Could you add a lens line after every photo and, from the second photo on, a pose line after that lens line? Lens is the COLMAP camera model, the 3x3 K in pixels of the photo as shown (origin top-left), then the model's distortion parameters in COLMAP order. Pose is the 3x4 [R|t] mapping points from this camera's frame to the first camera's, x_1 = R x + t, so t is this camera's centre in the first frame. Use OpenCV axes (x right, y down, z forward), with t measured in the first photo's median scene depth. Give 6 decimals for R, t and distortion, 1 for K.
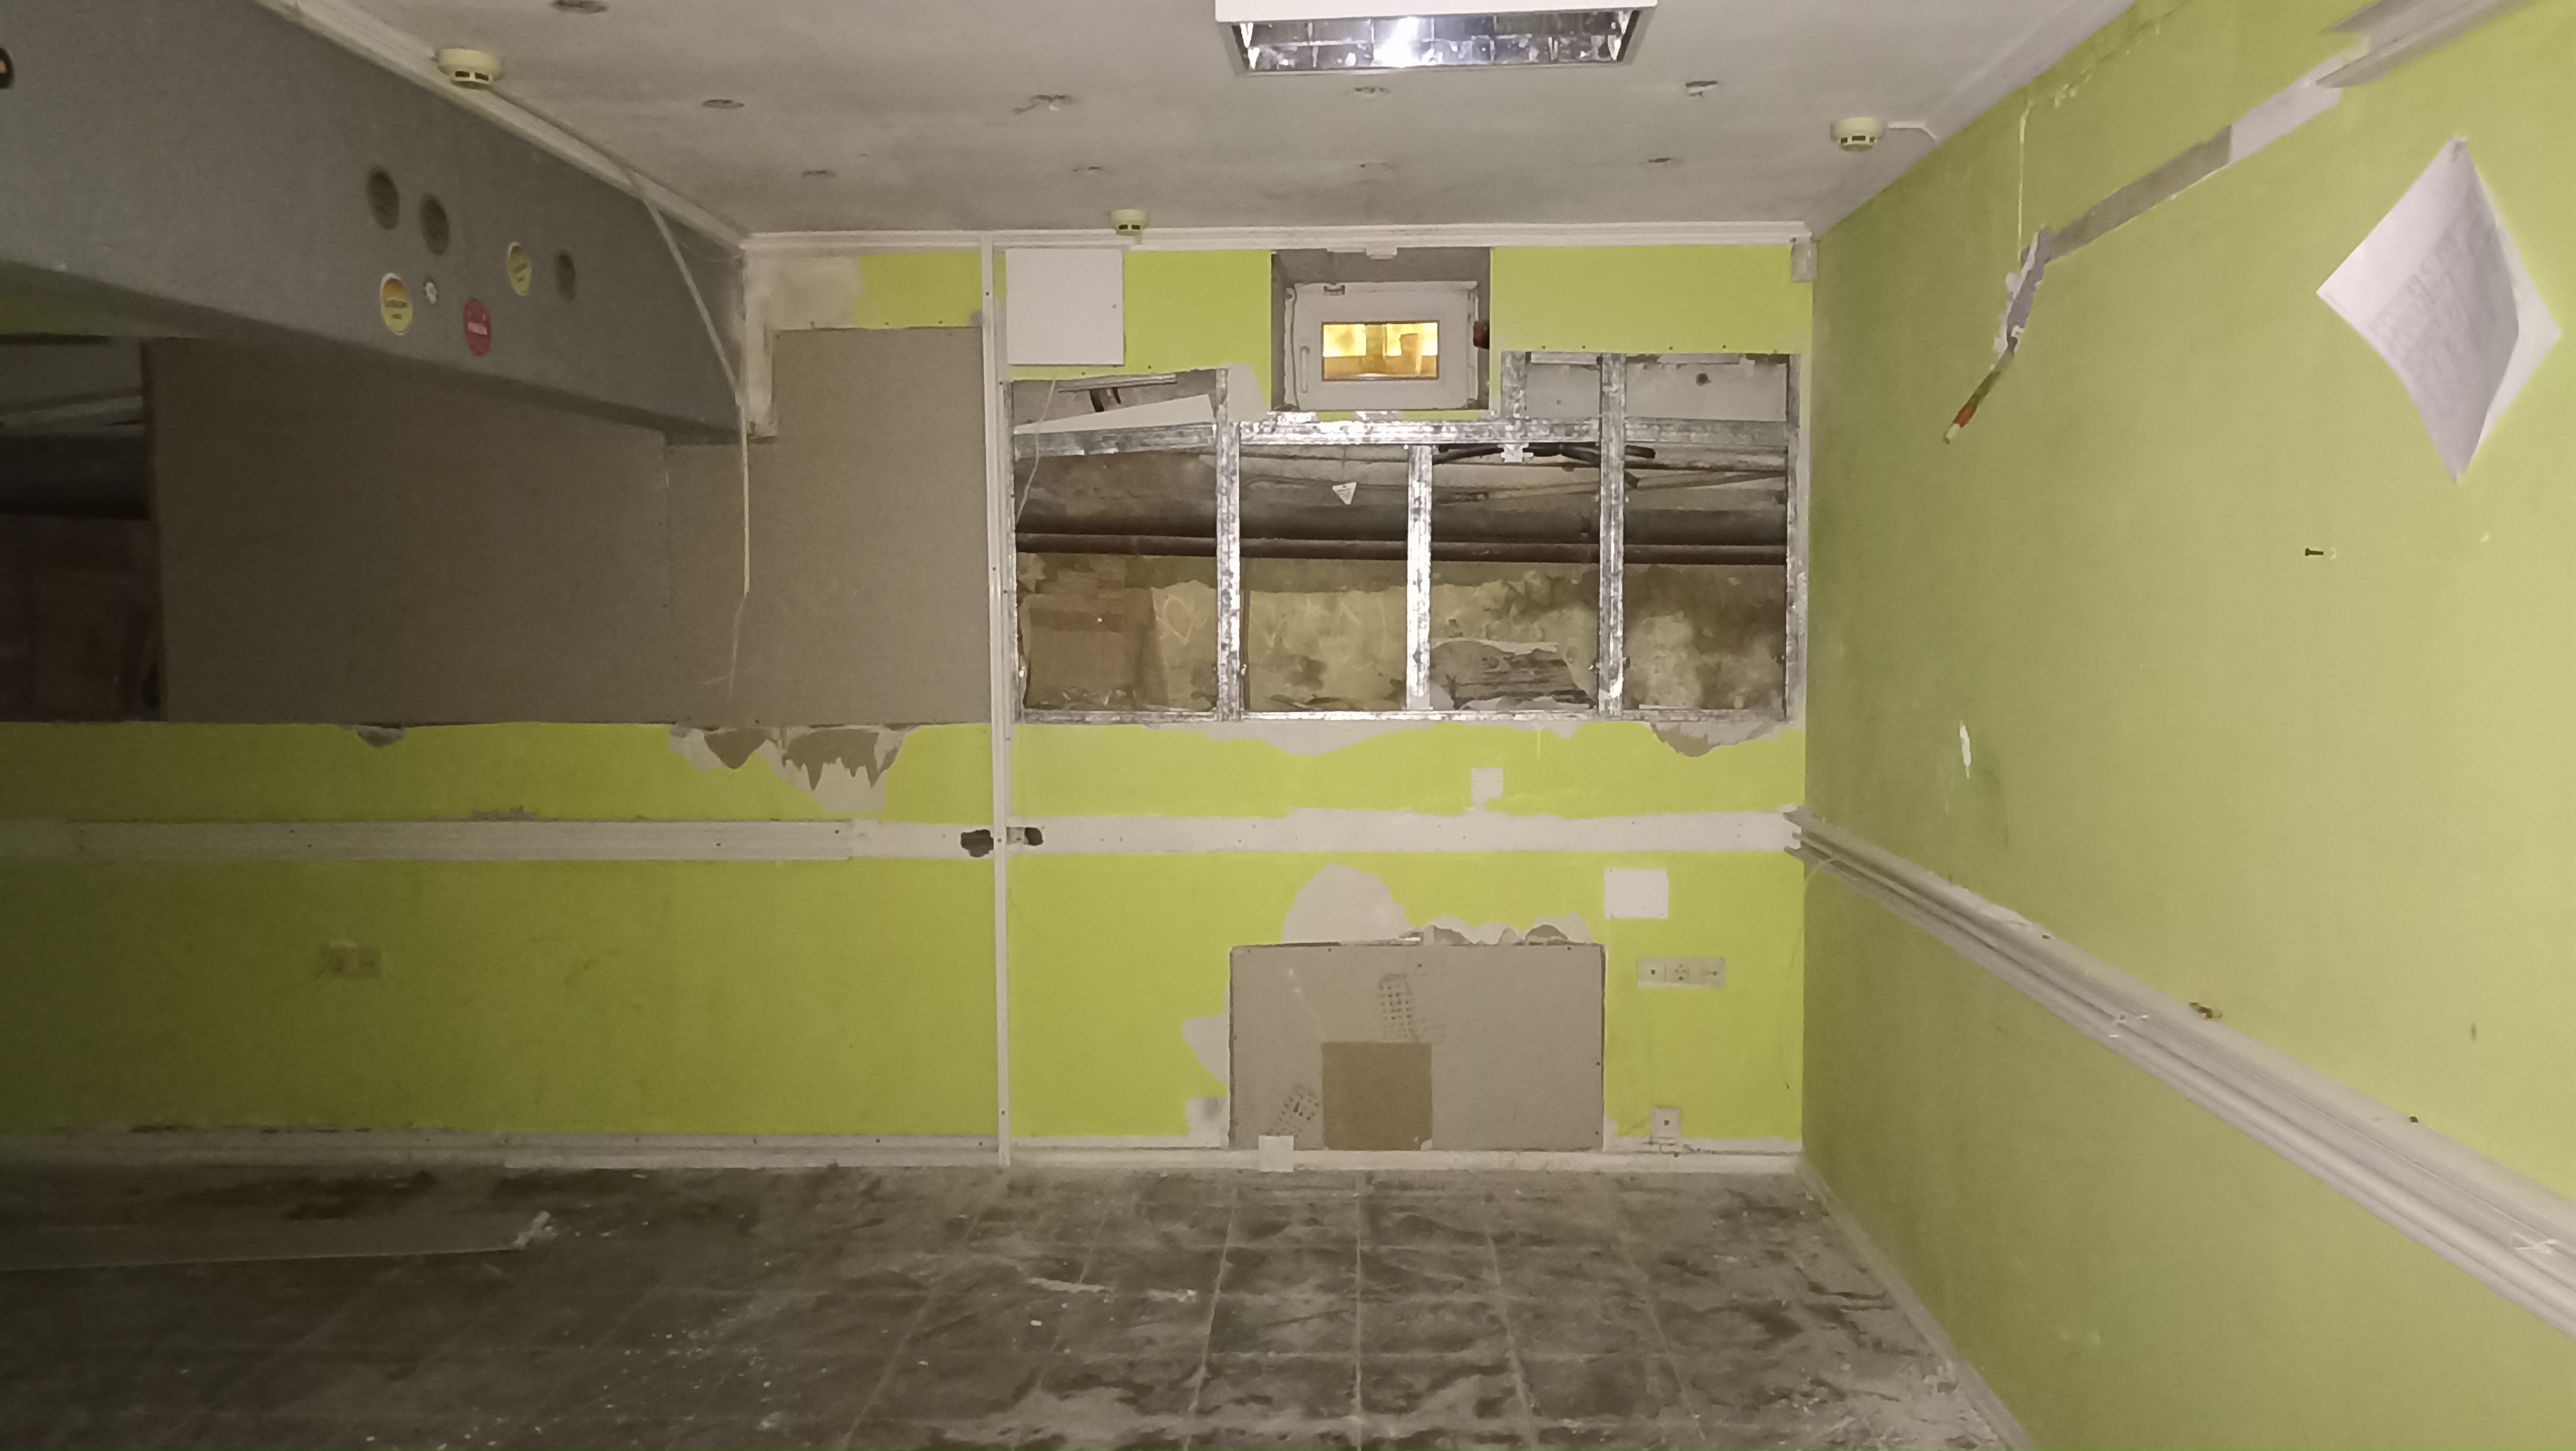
lens RADIAL K [[1895.1, 0, 1288.0], [0, 1895.1, 725.5], [0, 0, 1]] dist [0.015171, -0.006724]
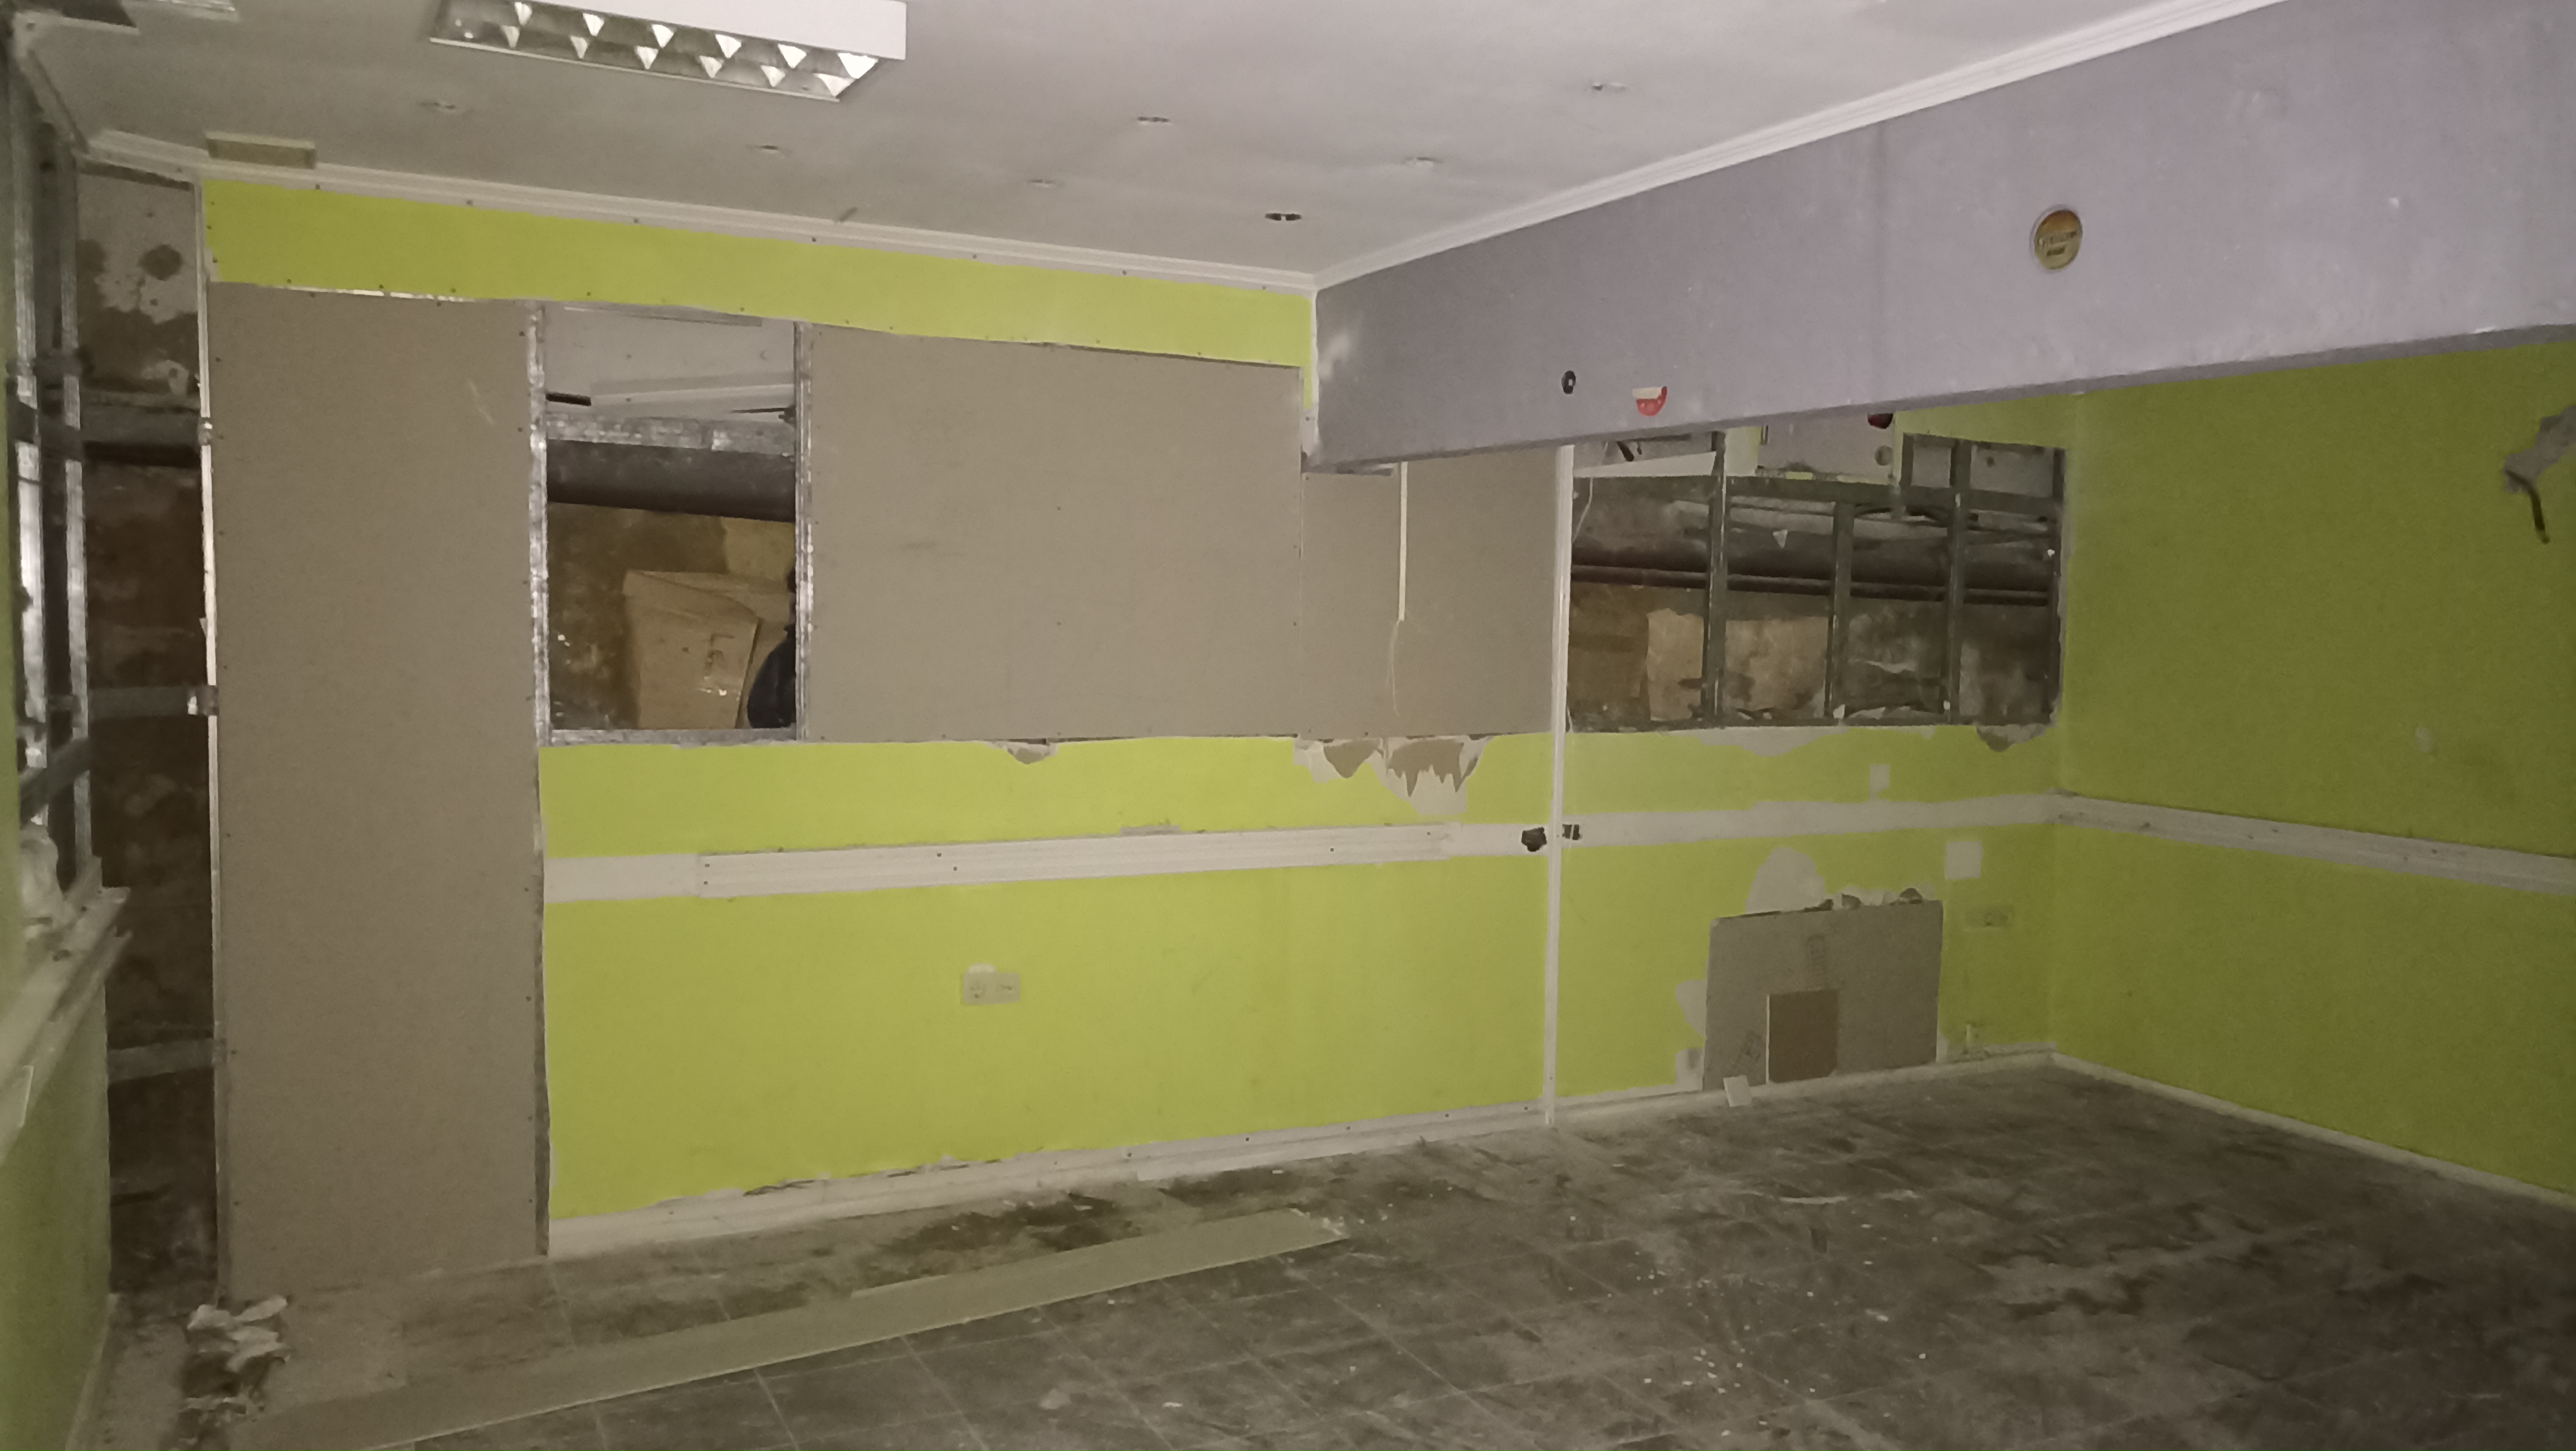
lens RADIAL K [[1895.1, 0, 1288.0], [0, 1895.1, 725.5], [0, 0, 1]] dist [0.015171, -0.006724]
pose [[0.881722, -0.009185, 0.471680, -0.823918], [0.009040, 0.999956, 0.002575, -0.009805], [-0.471683, 0.001994, 0.881766, 0.081306]]
